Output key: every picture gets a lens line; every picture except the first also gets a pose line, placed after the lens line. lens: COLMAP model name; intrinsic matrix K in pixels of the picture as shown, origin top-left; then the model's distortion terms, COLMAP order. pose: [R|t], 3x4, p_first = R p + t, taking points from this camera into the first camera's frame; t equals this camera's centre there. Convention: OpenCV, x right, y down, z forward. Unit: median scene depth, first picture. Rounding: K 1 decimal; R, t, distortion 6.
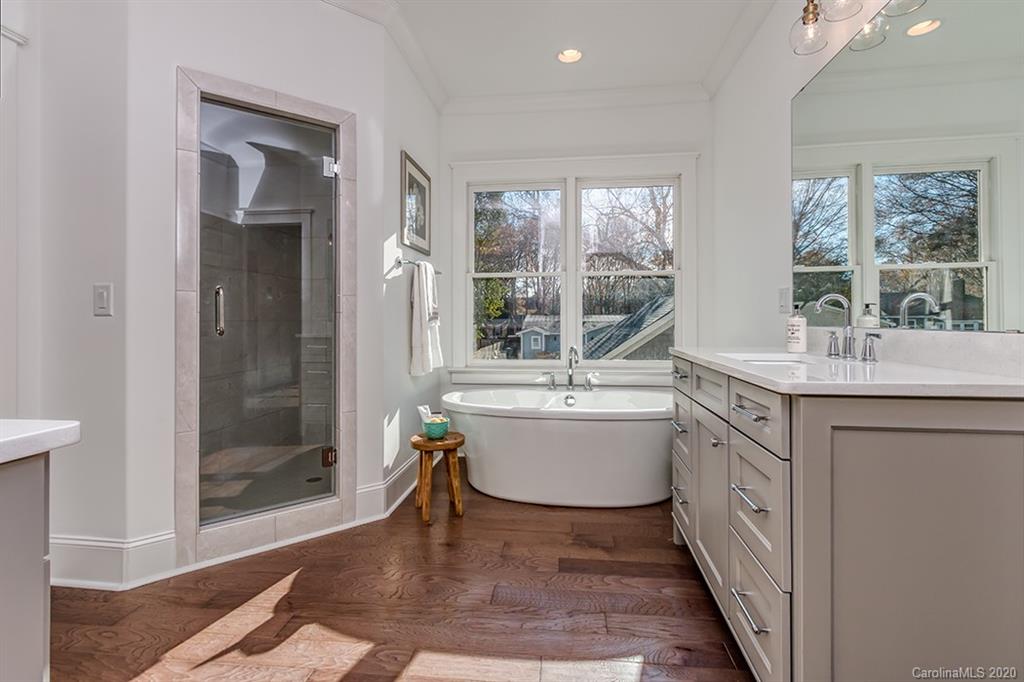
lens RADIAL K [[469.5, 0, 501.2], [0, 469.5, 318.6], [0, 0, 1]] dist [0.003799, 0.002118]
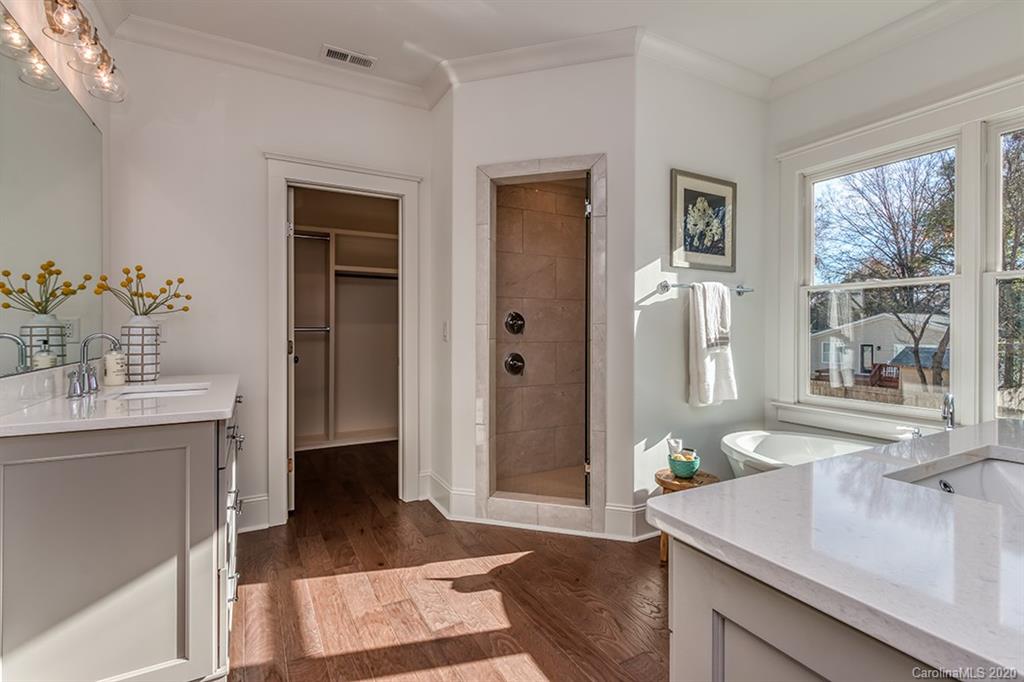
lens RADIAL K [[469.5, 0, 507.9], [0, 469.5, 333.2], [0, 0, 1]] dist [0.003799, 0.002118]
pose [[0.600262, 0.009071, -0.799752, 0.411665], [-0.001672, 0.999948, 0.010087, -0.037871], [0.799801, -0.004718, 0.600246, 0.180029]]
